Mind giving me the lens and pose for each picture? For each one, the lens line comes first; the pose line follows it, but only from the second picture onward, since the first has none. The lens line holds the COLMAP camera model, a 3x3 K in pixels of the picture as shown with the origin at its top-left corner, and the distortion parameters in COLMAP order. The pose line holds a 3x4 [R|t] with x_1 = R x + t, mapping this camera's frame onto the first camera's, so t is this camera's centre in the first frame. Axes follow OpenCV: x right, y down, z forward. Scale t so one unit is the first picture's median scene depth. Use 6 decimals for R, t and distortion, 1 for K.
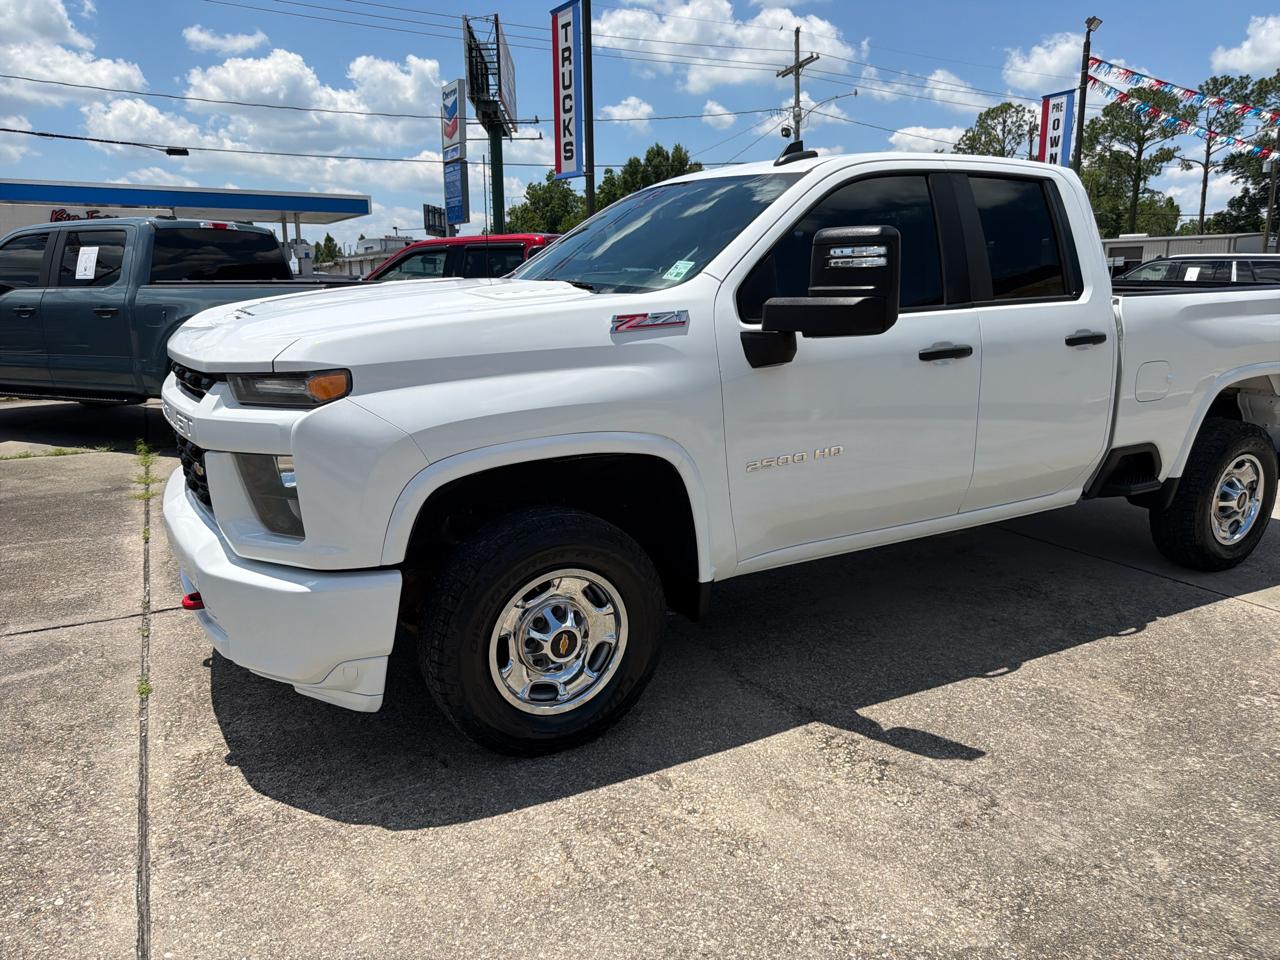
lens RADIAL K [[916.3, 0, 636.7], [0, 916.3, 475.8], [0, 0, 1]] dist [-0.002684, -0.005777]
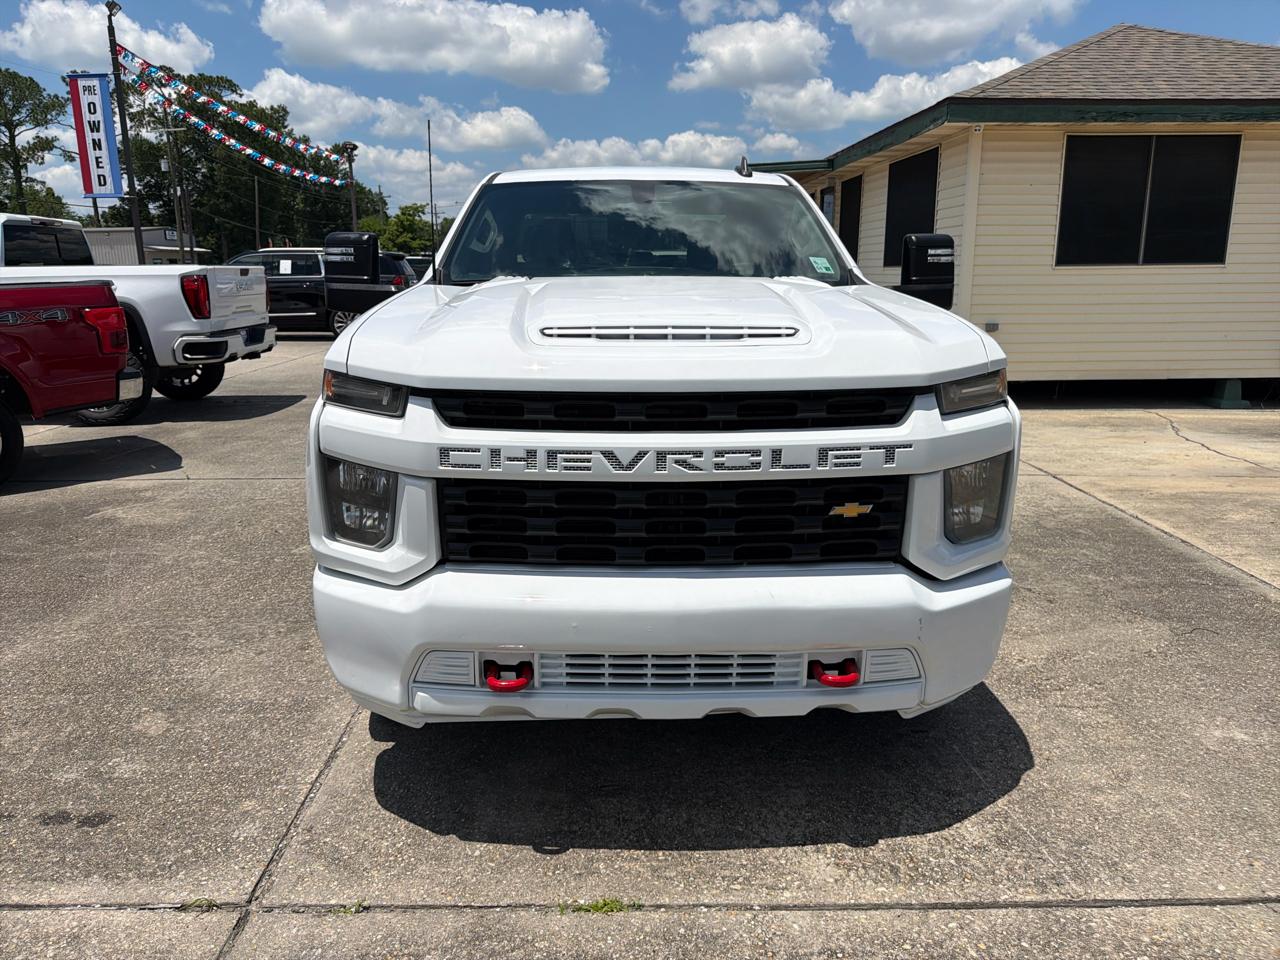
lens RADIAL K [[910.5, 0, 638.7], [0, 910.5, 471.3], [0, 0, 1]] dist [0.000287, -0.009059]
pose [[0.454399, -0.199782, 0.868107, -0.171469], [0.195521, 0.973131, 0.121609, -0.024216], [-0.869076, 0.114474, 0.481251, 0.104312]]
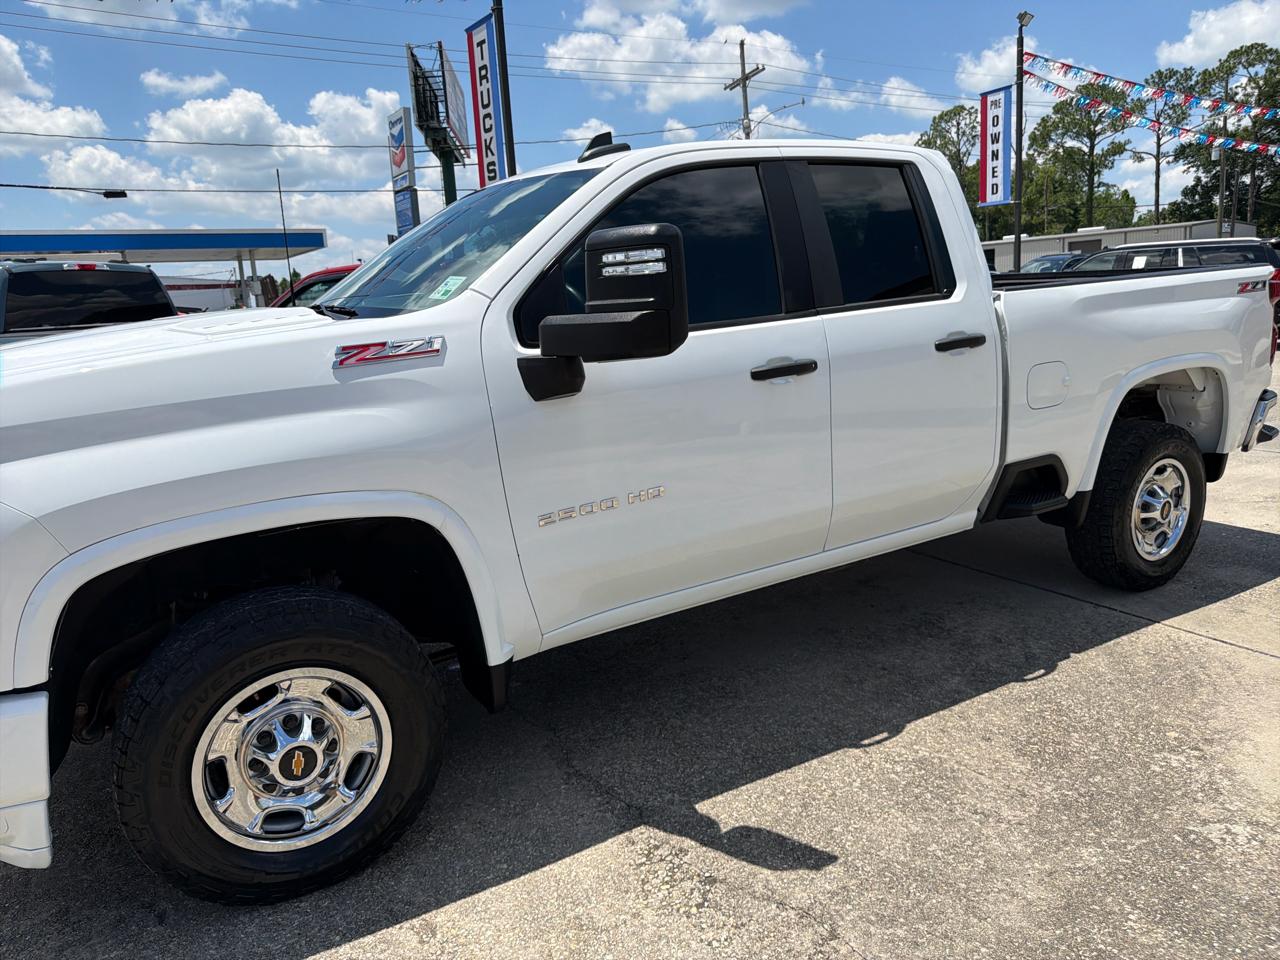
lens RADIAL K [[915.9, 0, 638.4], [0, 915.9, 468.4], [0, 0, 1]] dist [-0.002796, -0.006600]
pose [[0.998159, -0.057041, 0.020605, 0.029873], [0.057567, 0.998007, -0.025865, -0.004683], [-0.019089, 0.027004, 0.999453, 0.026020]]
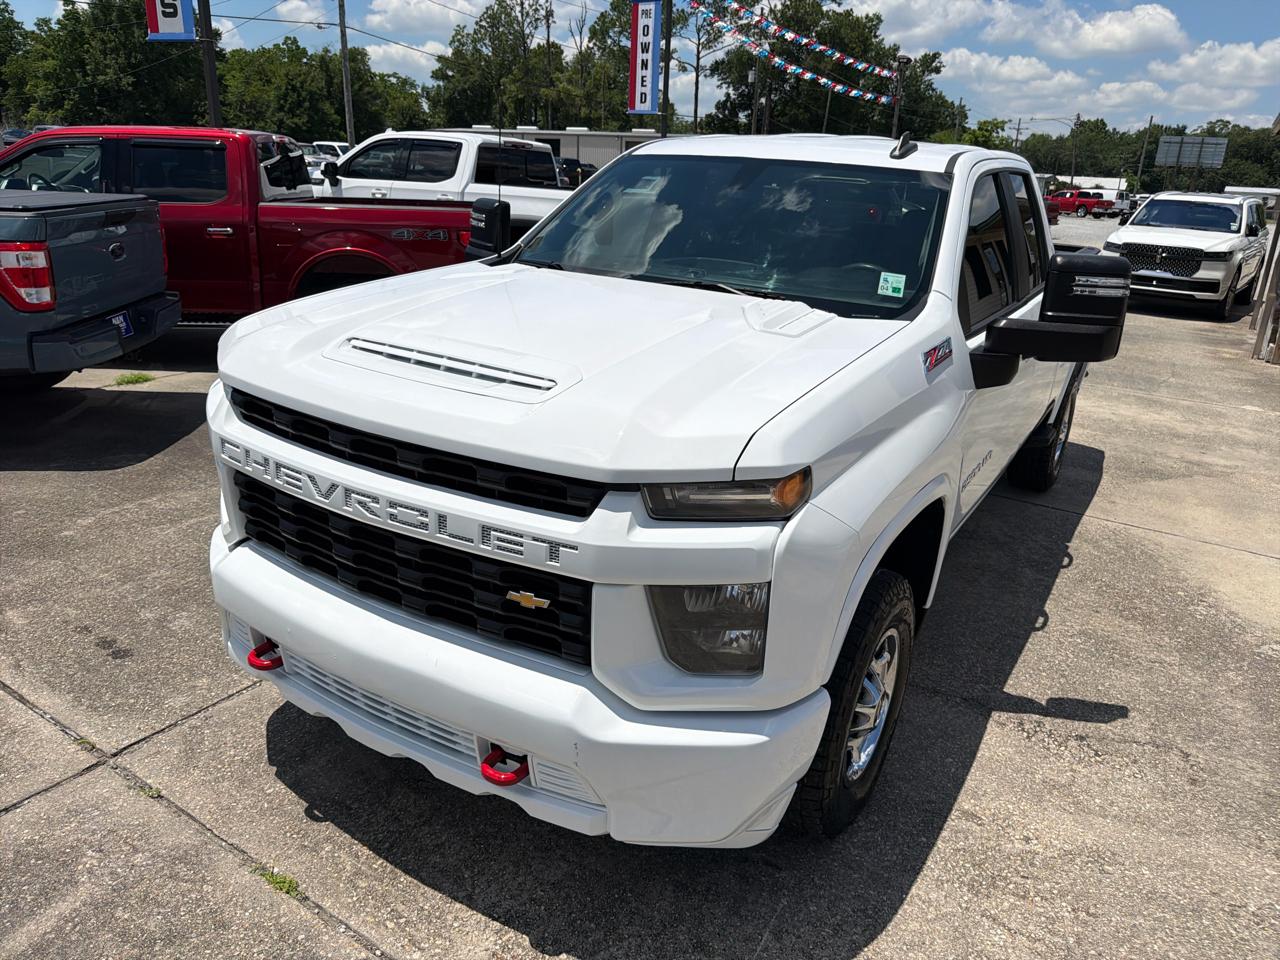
lens RADIAL K [[913.1, 0, 651.1], [0, 913.1, 478.6], [0, 0, 1]] dist [0.000988, -0.003326]
pose [[0.868410, -0.117788, 0.481653, -0.098670], [0.054730, 0.988210, 0.142989, -0.027293], [-0.492816, -0.097812, 0.864618, 0.045451]]
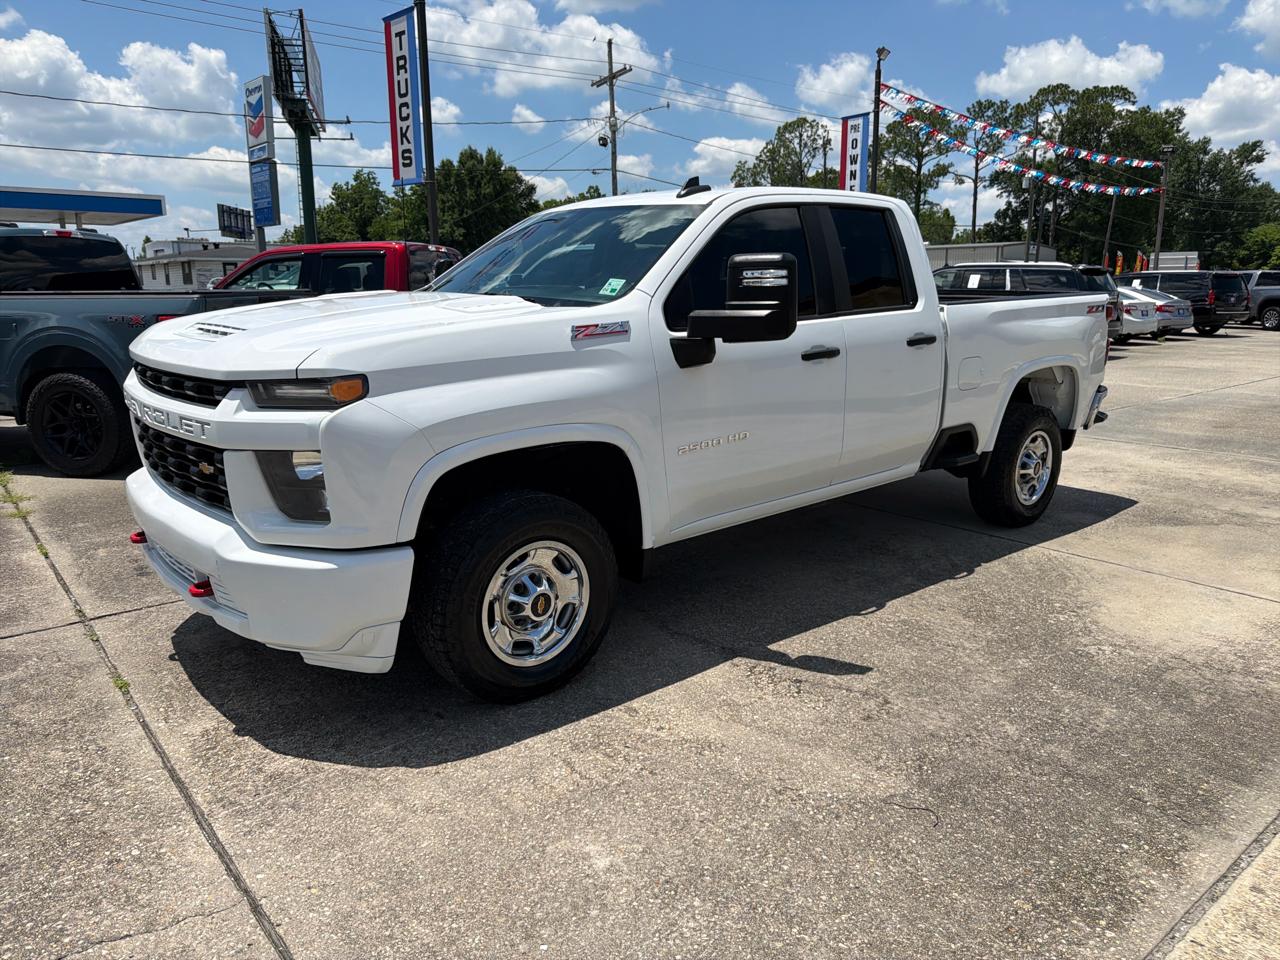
lens RADIAL K [[914.4, 0, 643.5], [0, 914.4, 483.5], [0, 0, 1]] dist [0.005517, -0.013824]
pose [[0.979230, -0.044057, 0.197910, -0.024426], [0.043365, 0.999029, 0.007830, 0.003353], [-0.198063, 0.000915, 0.980189, -0.025372]]
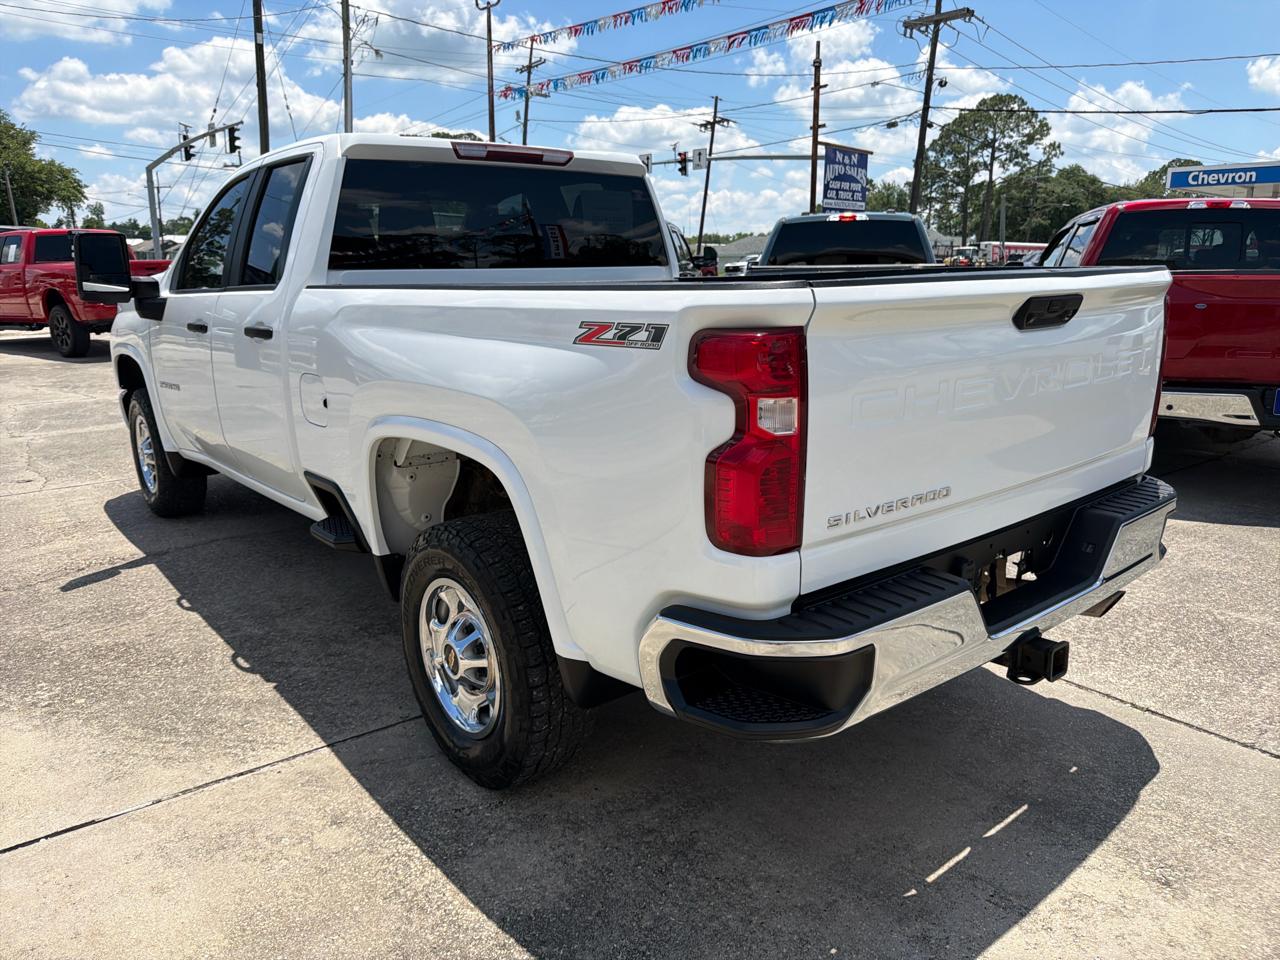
lens RADIAL K [[914.4, 0, 643.5], [0, 914.4, 483.5], [0, 0, 1]] dist [0.005517, -0.013824]
pose [[0.178540, 0.230708, -0.956503, 0.275251], [-0.208308, 0.958950, 0.192415, -0.048756], [0.961630, 0.164893, 0.219269, 0.222809]]
